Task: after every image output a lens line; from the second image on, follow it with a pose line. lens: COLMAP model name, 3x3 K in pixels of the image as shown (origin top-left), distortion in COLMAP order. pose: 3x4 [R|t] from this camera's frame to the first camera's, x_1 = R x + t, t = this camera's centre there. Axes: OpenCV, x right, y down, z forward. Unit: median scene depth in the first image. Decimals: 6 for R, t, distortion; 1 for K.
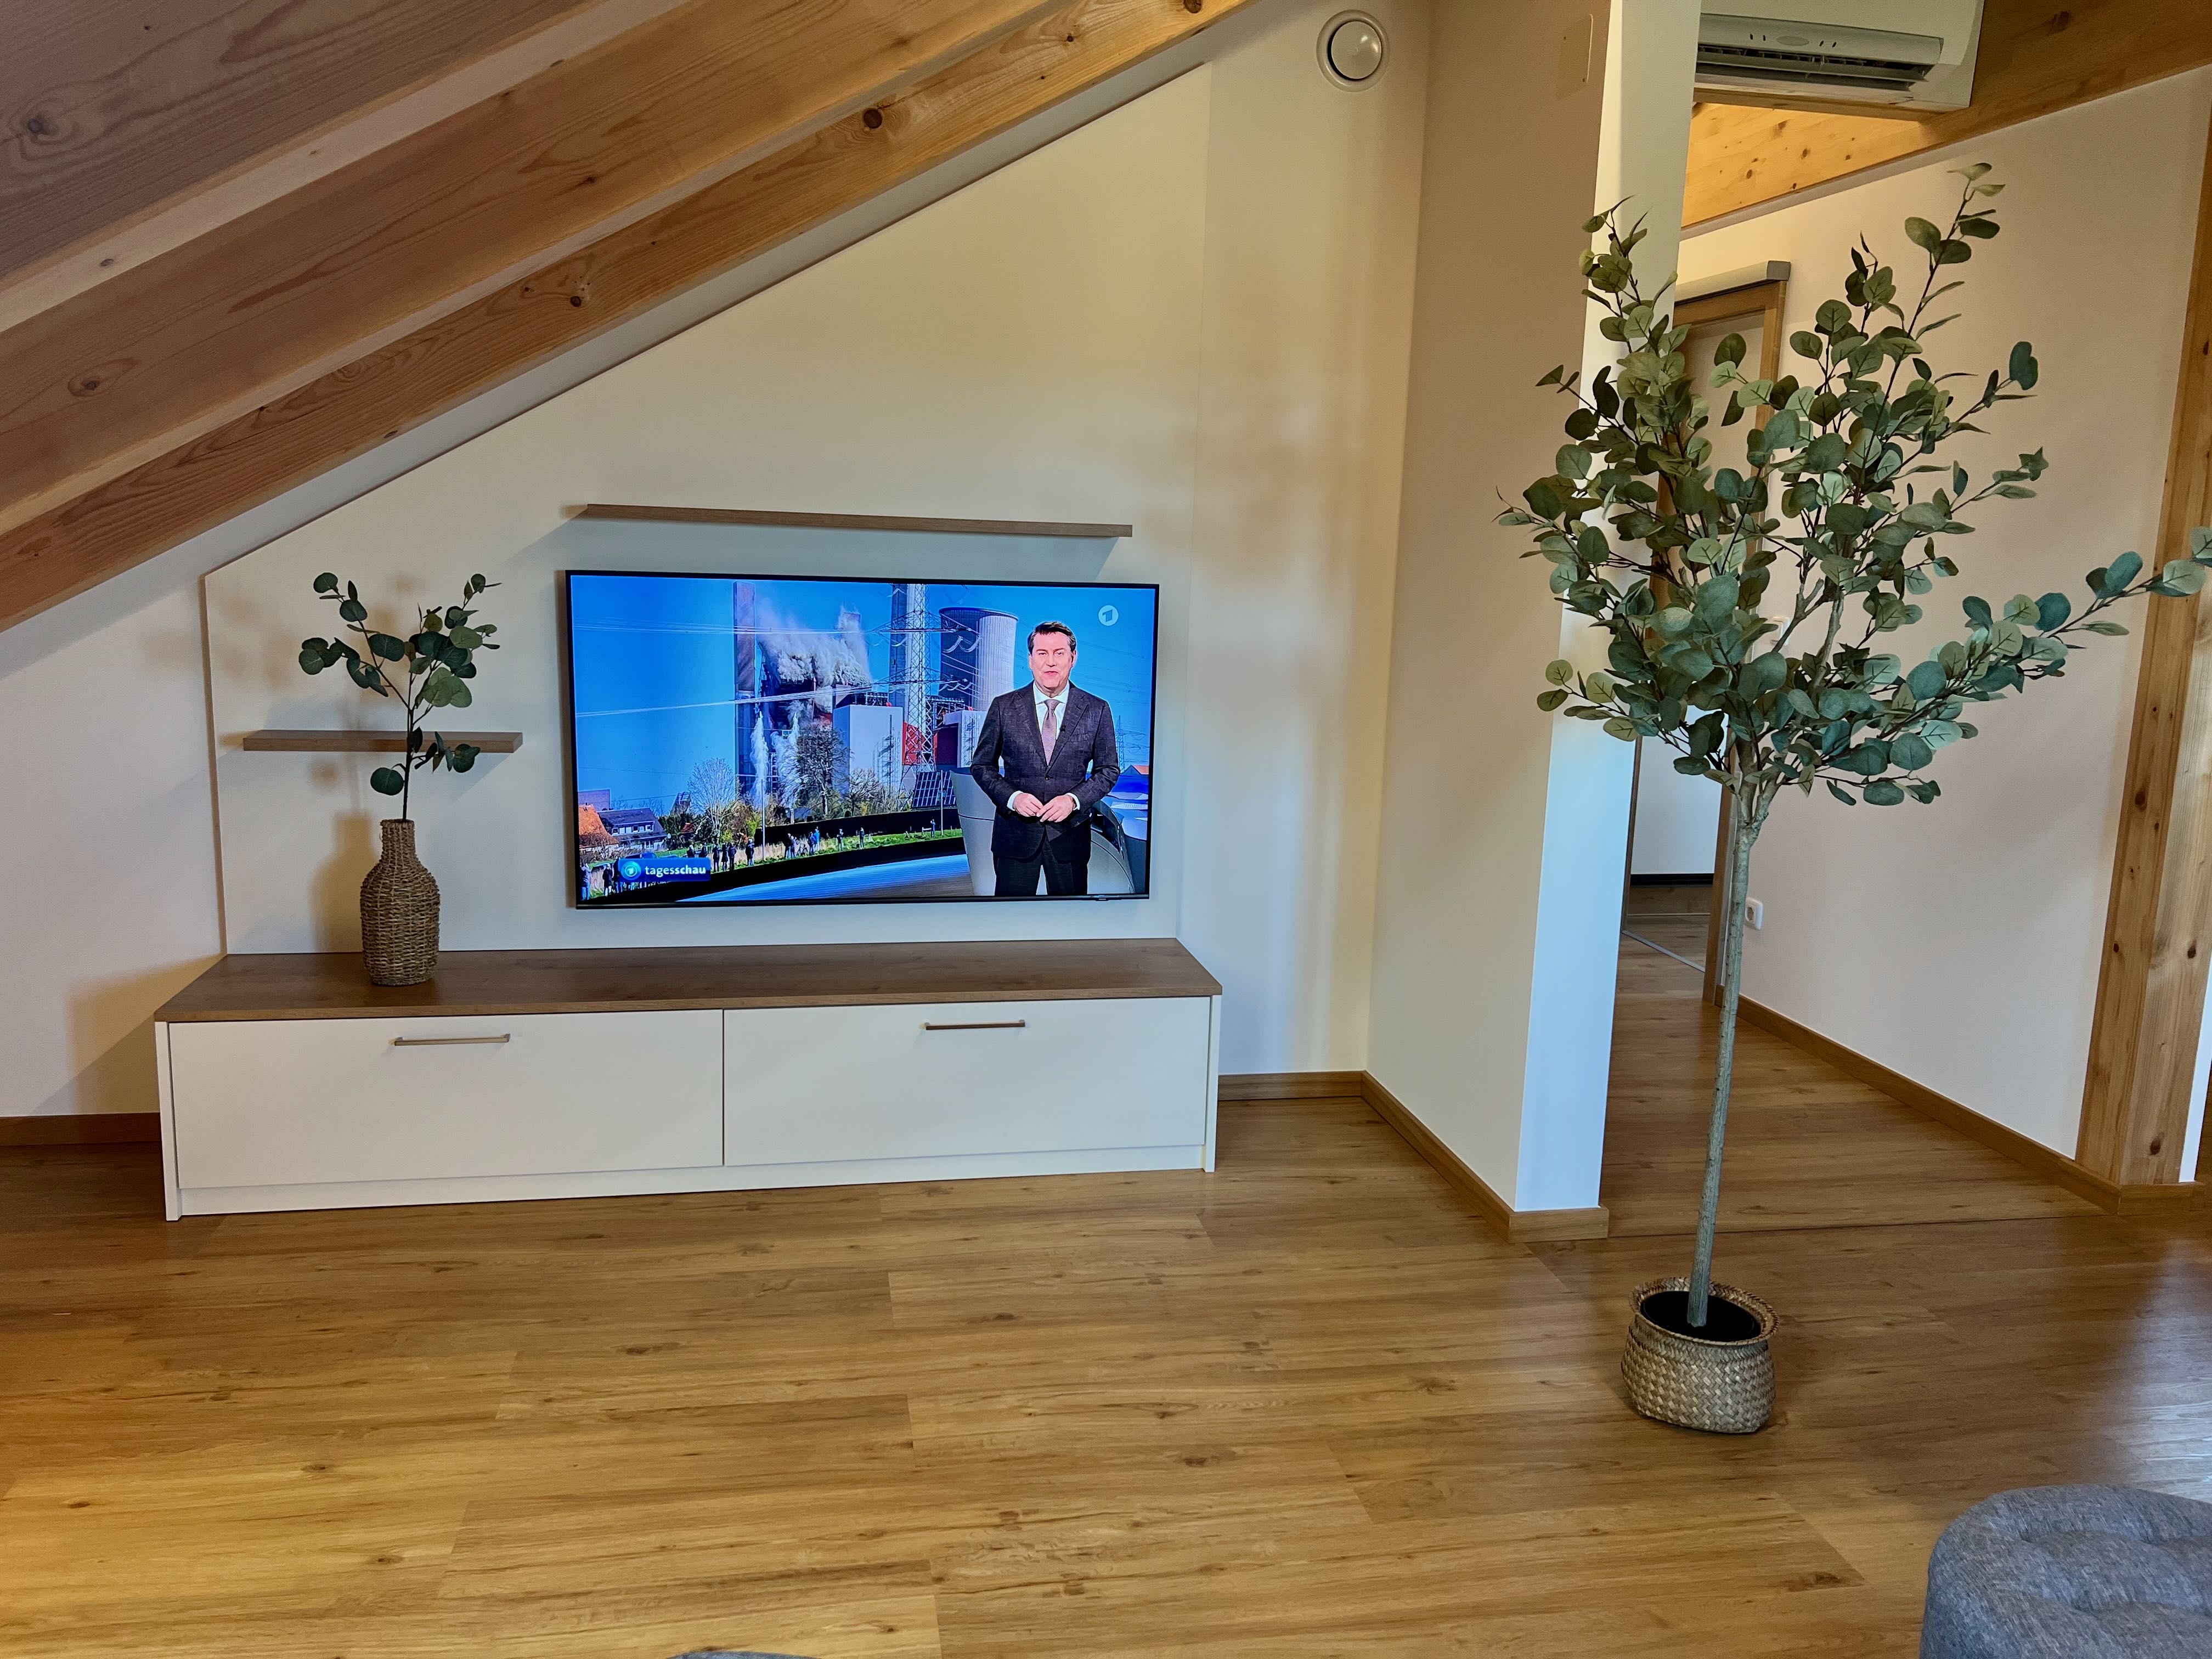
lens RADIAL K [[1666.7, 0, 1094.6], [0, 1666.7, 813.0], [0, 0, 1]] dist [0.039862, -0.045532]
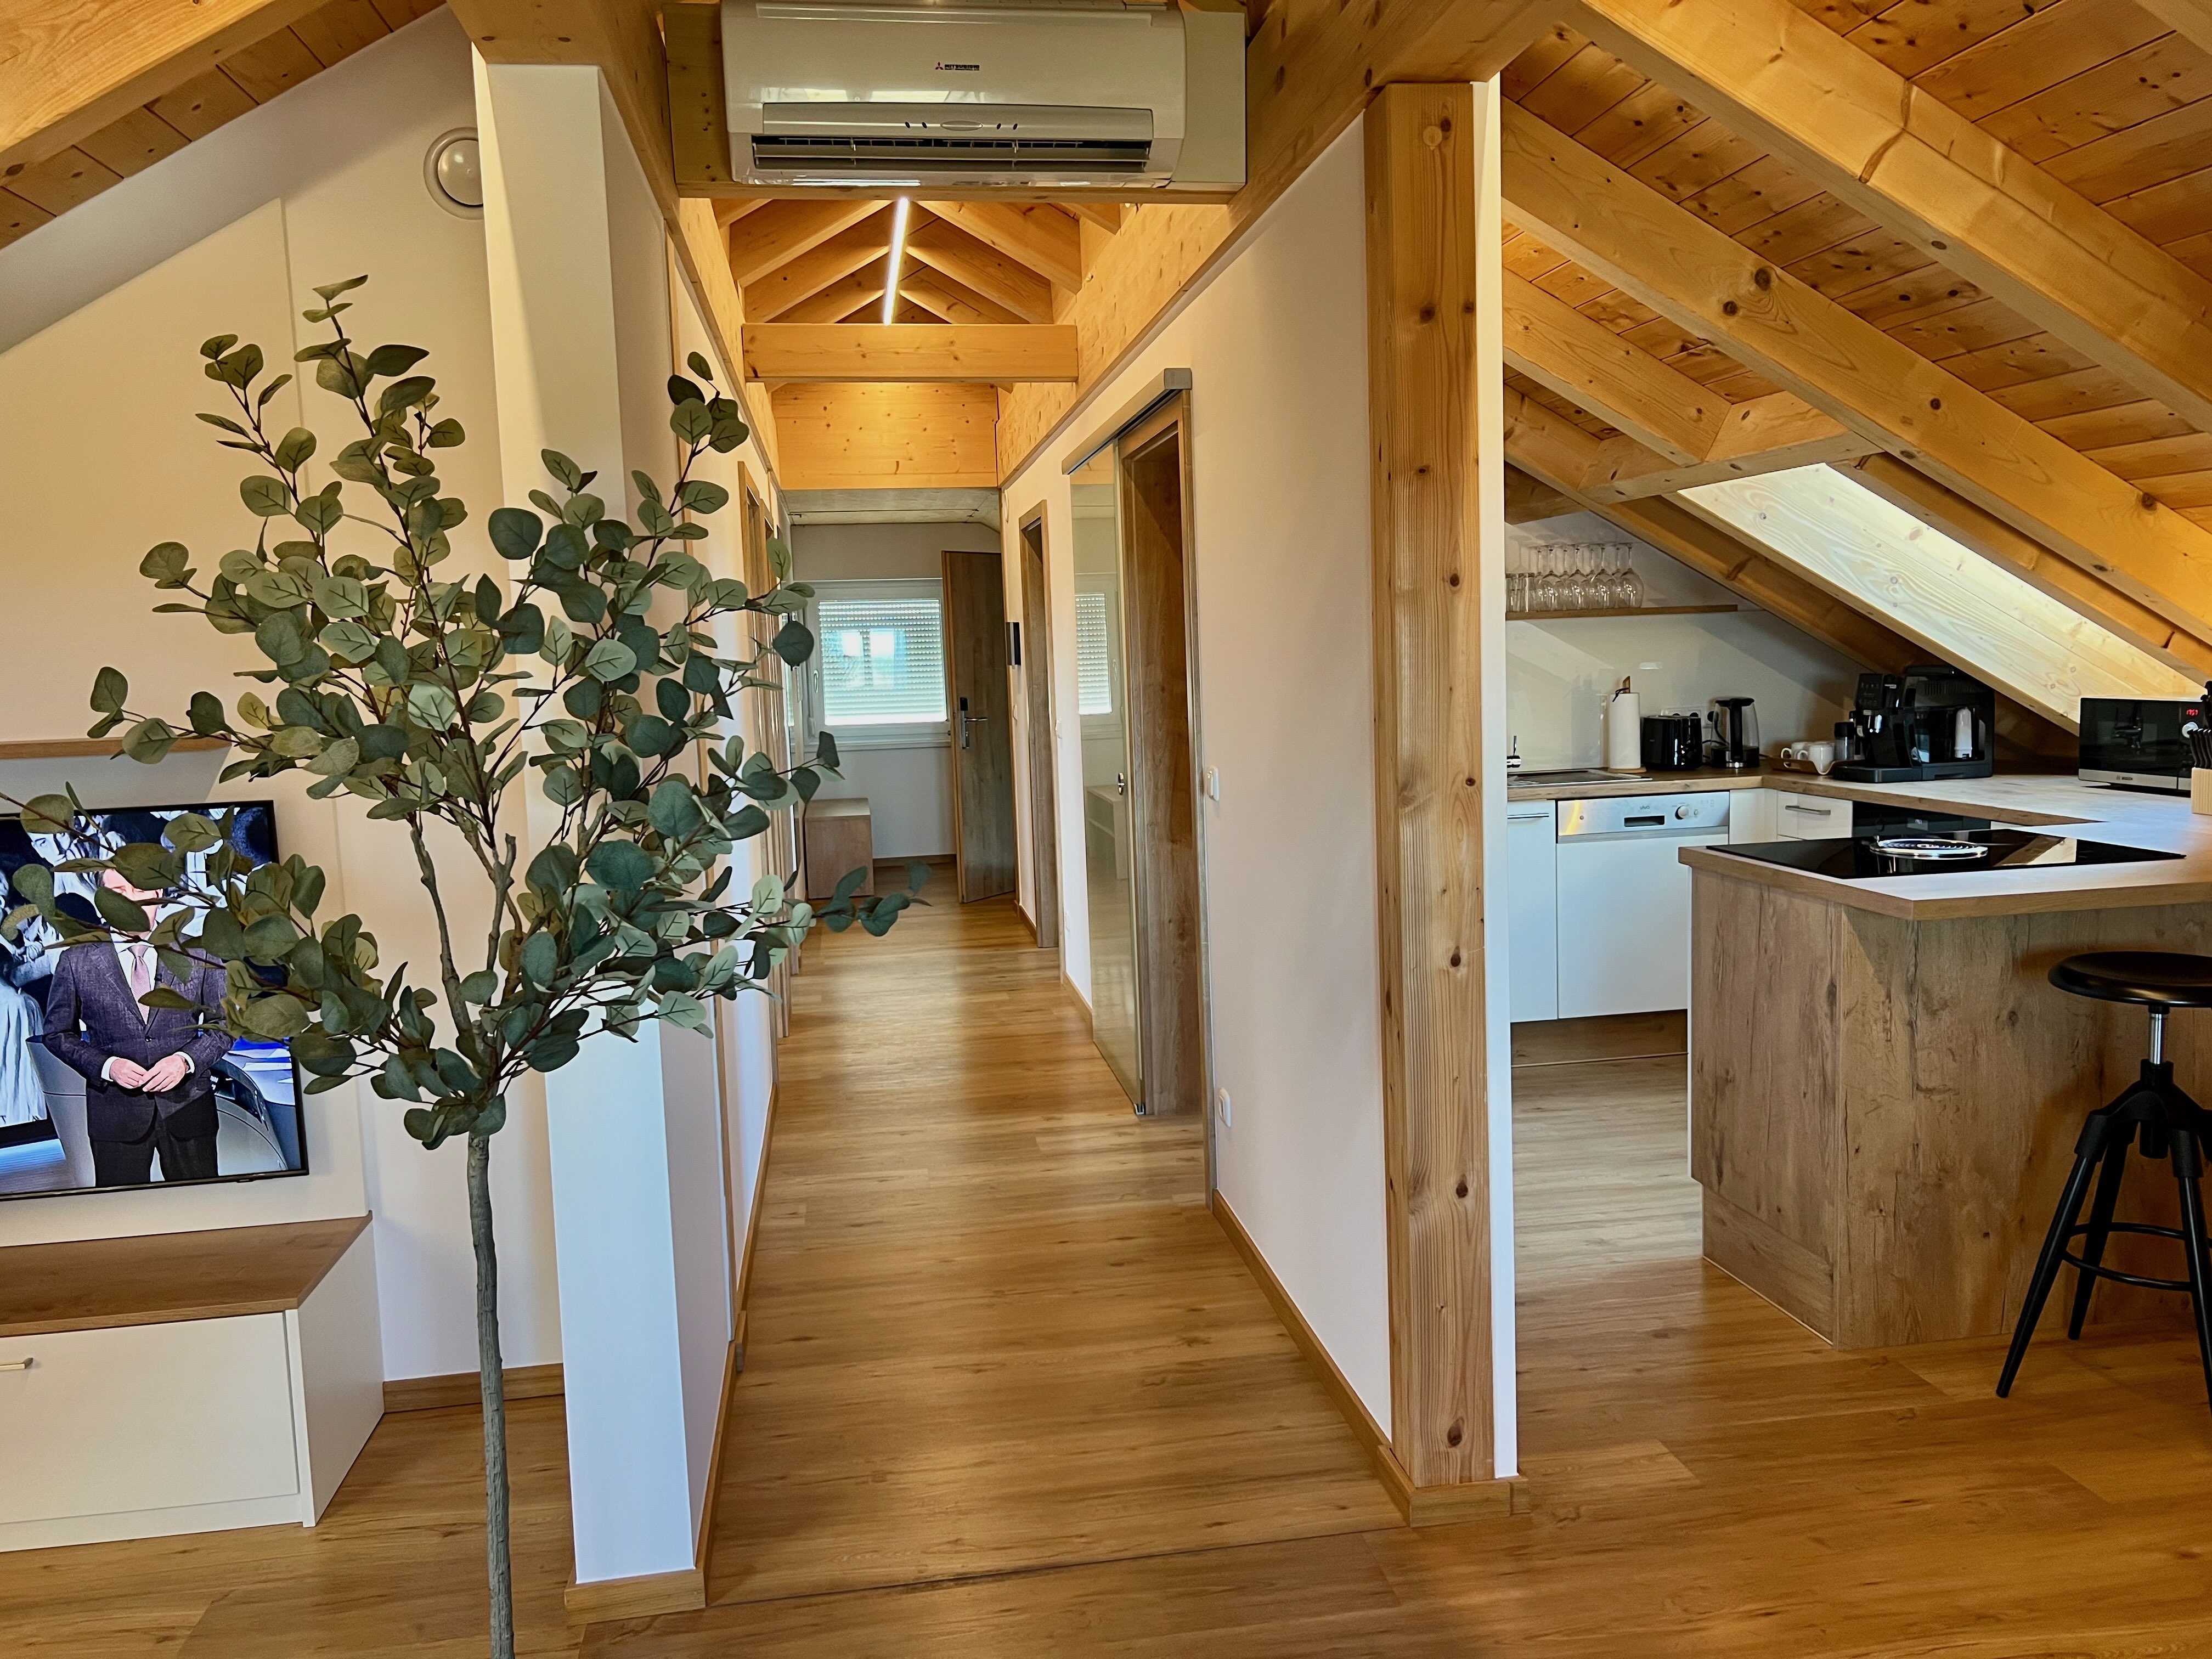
lens RADIAL K [[1666.7, 0, 1093.6], [0, 1666.7, 818.6], [0, 0, 1]] dist [0.039862, -0.045532]
pose [[0.997461, -0.062668, -0.033831, 0.486415], [0.060233, 0.995815, -0.068740, -0.046079], [0.037997, 0.066527, 0.997061, 0.176739]]
